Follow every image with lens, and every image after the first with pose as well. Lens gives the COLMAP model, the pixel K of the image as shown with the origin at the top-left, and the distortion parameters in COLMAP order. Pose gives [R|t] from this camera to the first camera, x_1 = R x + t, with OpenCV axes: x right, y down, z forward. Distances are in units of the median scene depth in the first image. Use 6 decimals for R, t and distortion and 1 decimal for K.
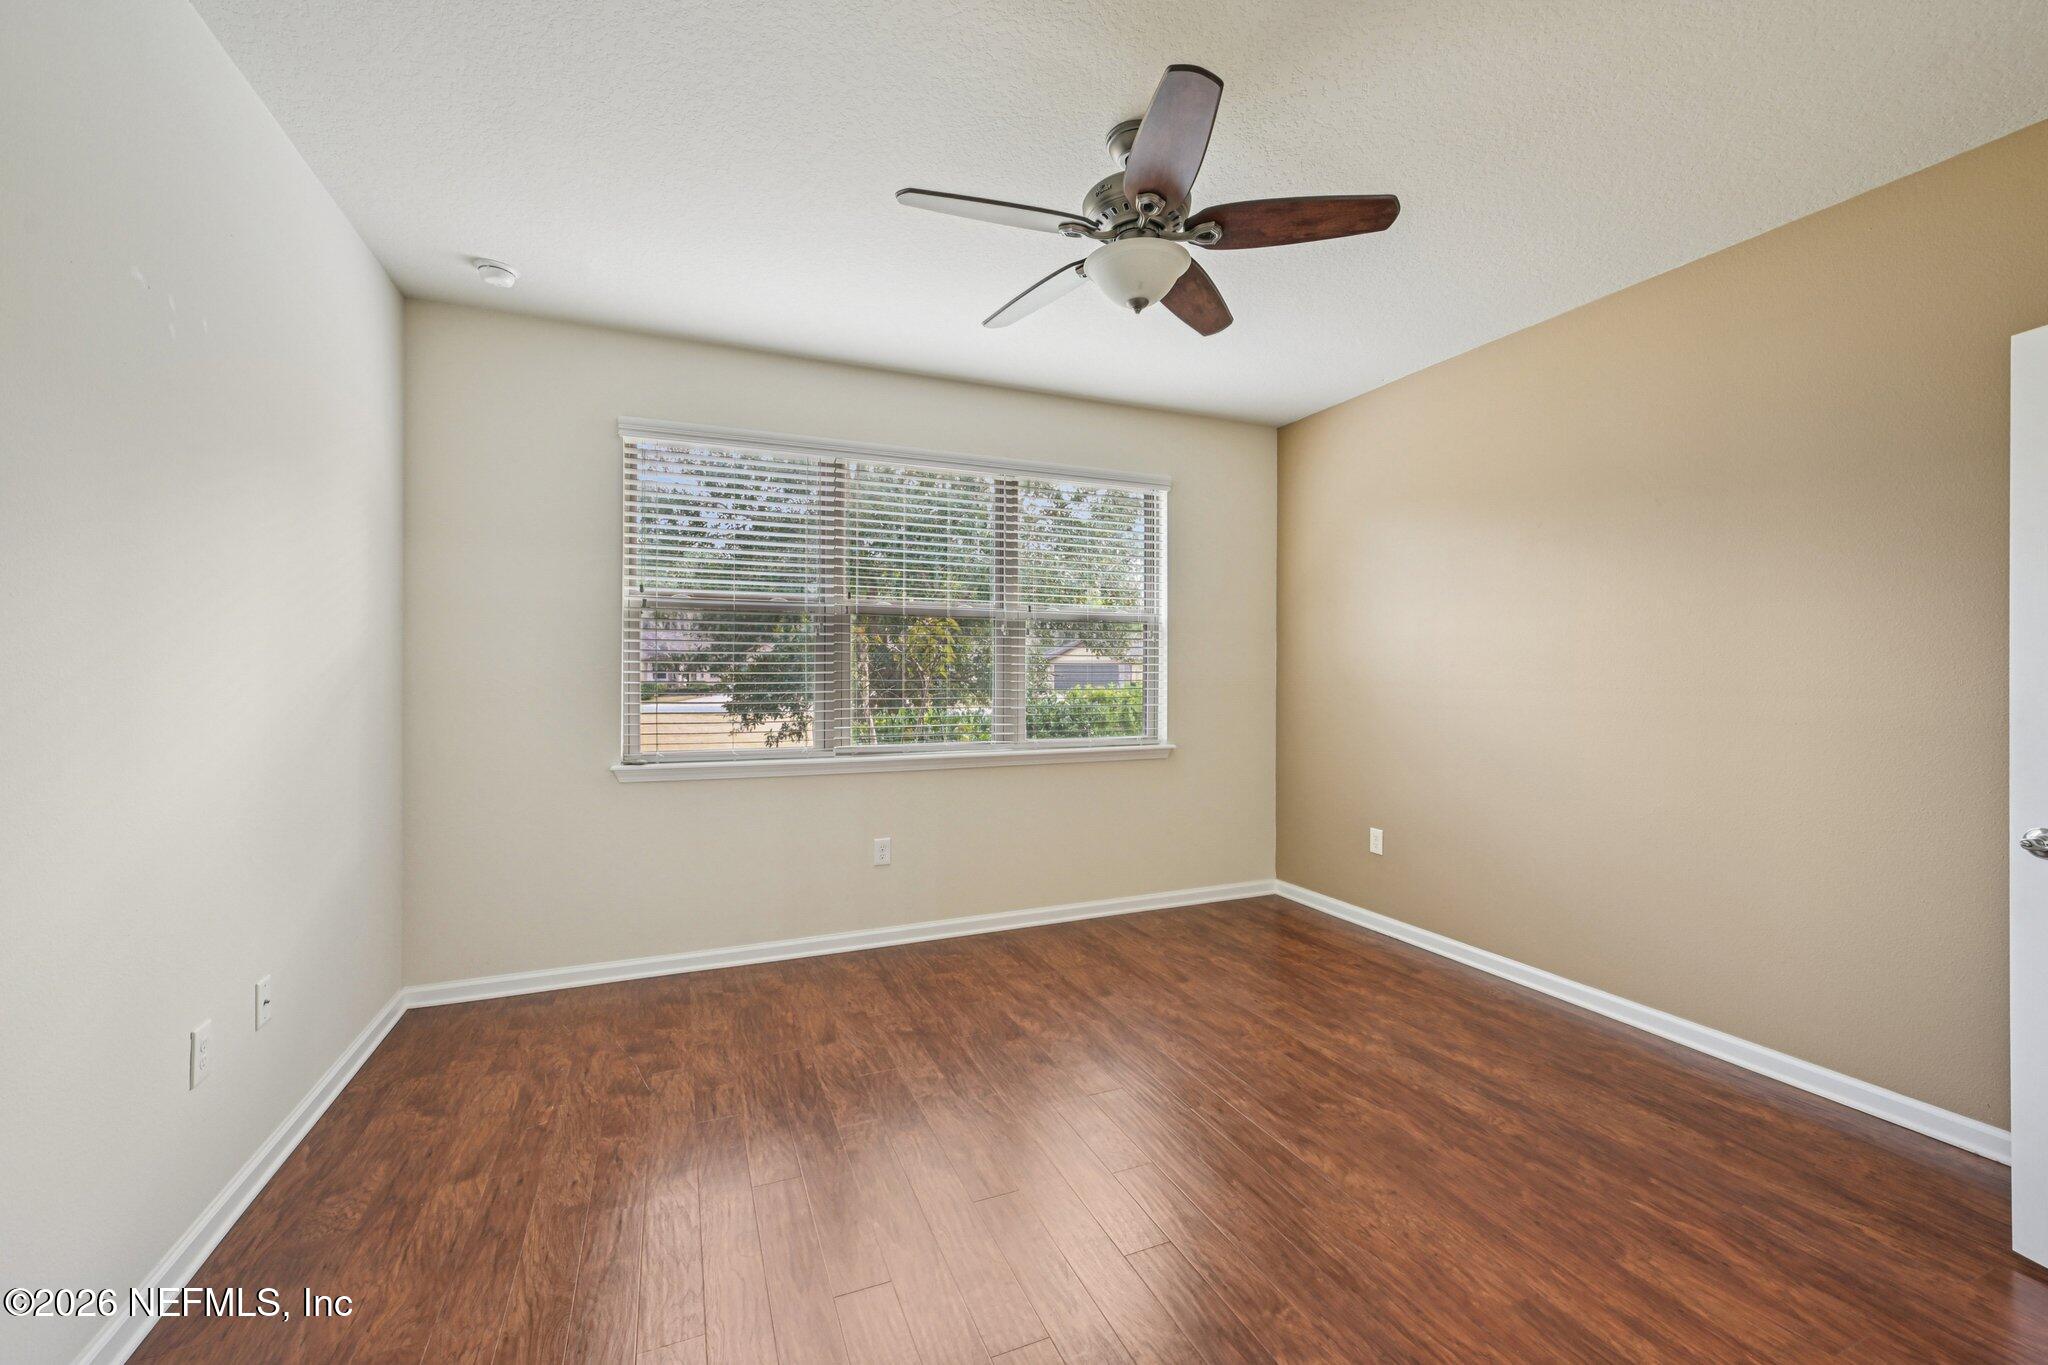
lens RADIAL K [[832.9, 0, 1024.6], [0, 832.9, 670.2], [0, 0, 1]] dist [0.002383, 0.000001]
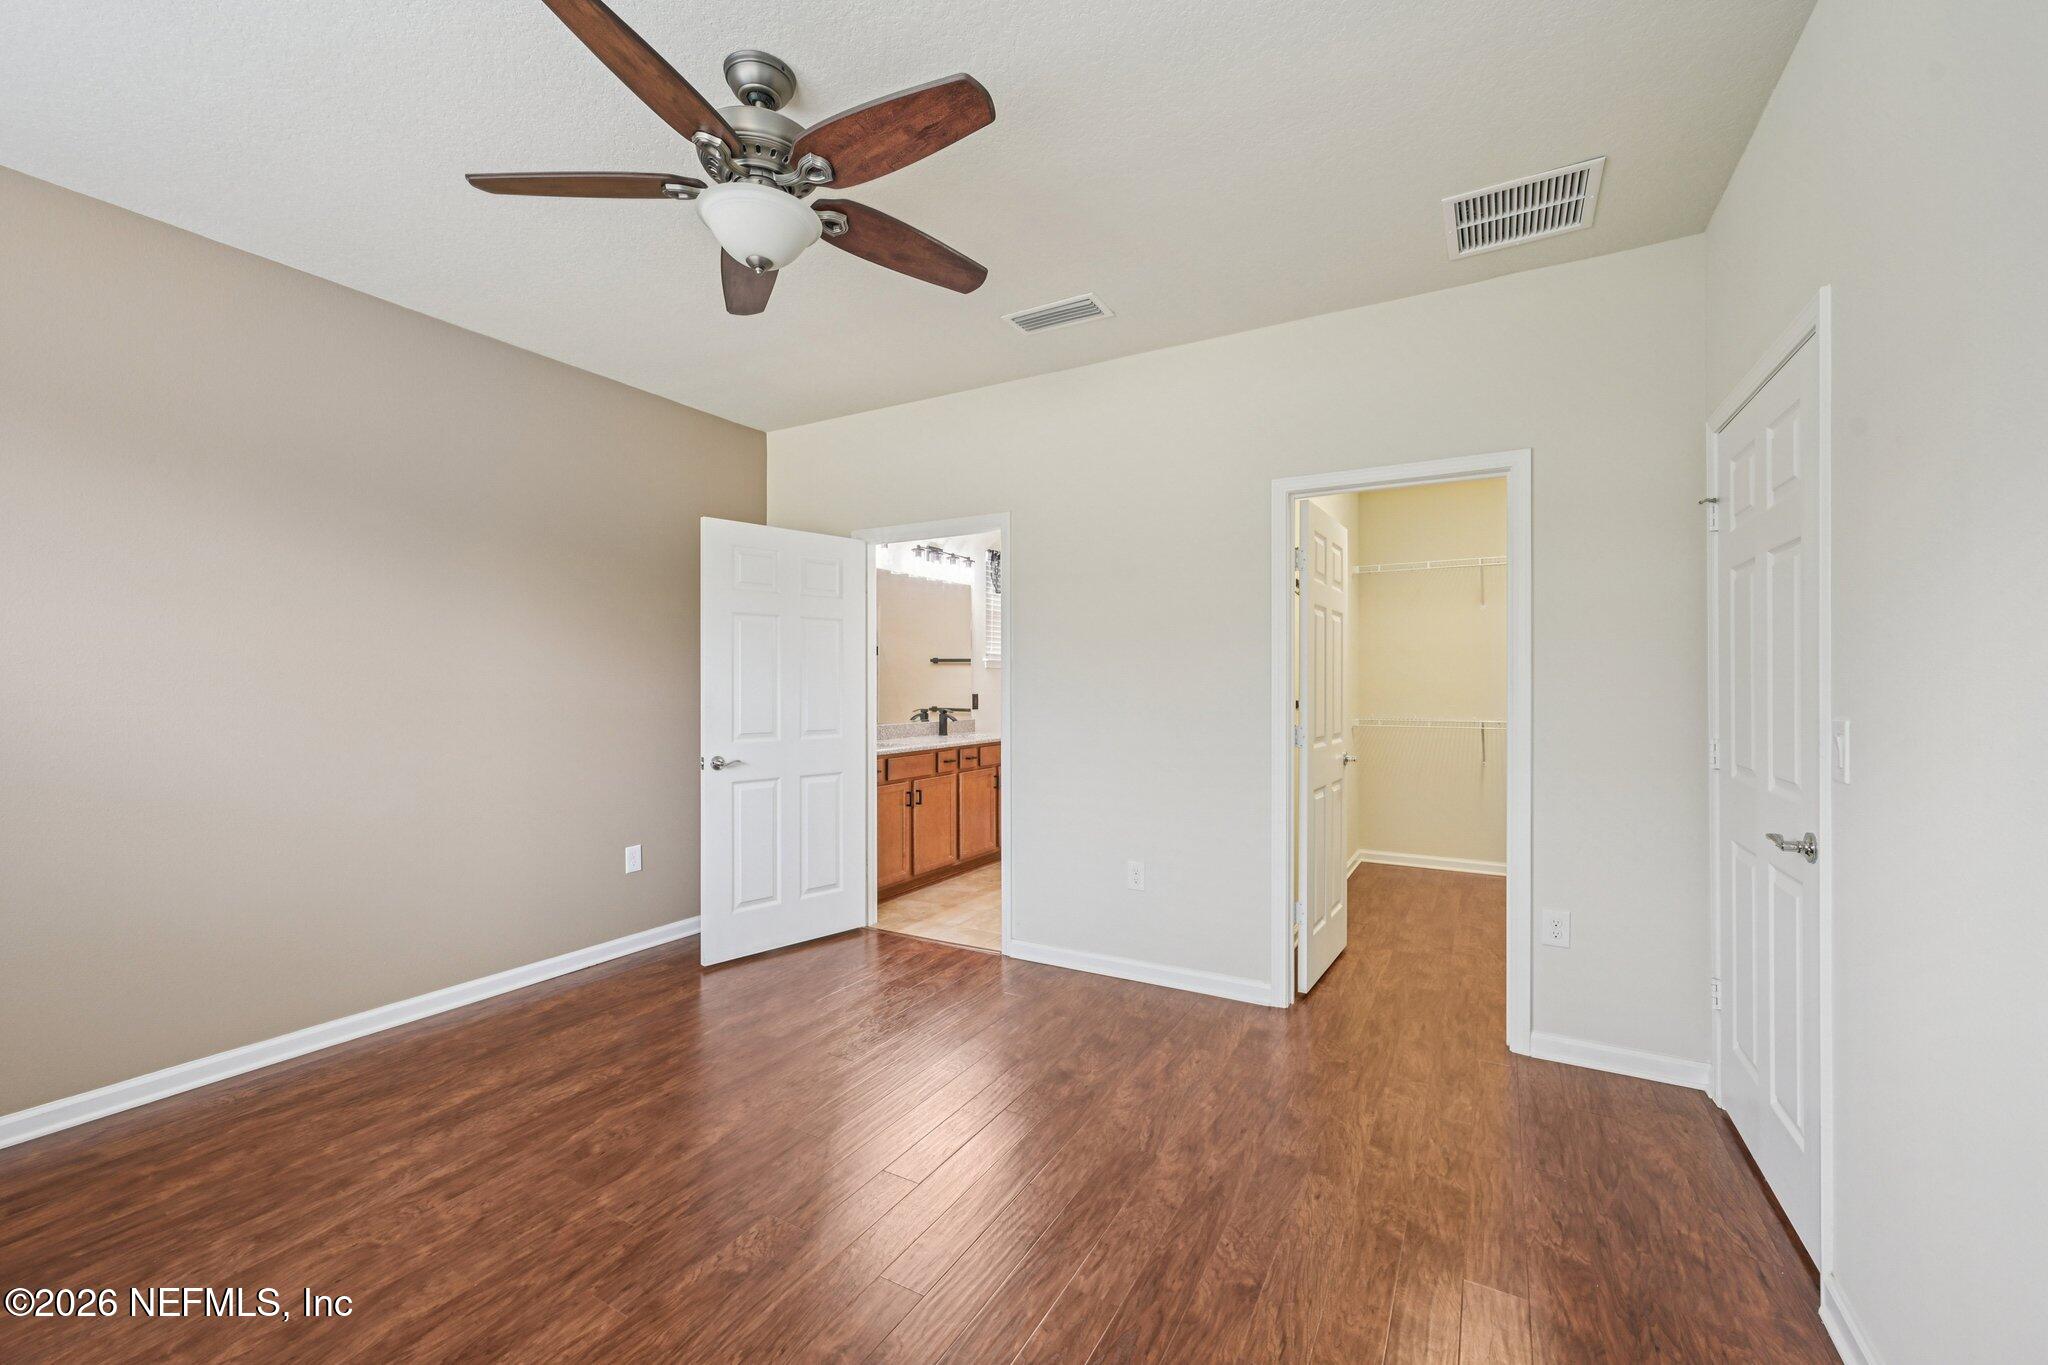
lens RADIAL K [[832.9, 0, 1024.6], [0, 832.9, 670.2], [0, 0, 1]] dist [0.002383, 0.000001]
pose [[-0.606031, -0.003325, 0.795434, -0.628970], [-0.017692, 0.999800, -0.009300, -0.031428], [-0.795244, -0.019709, -0.605969, 1.061105]]
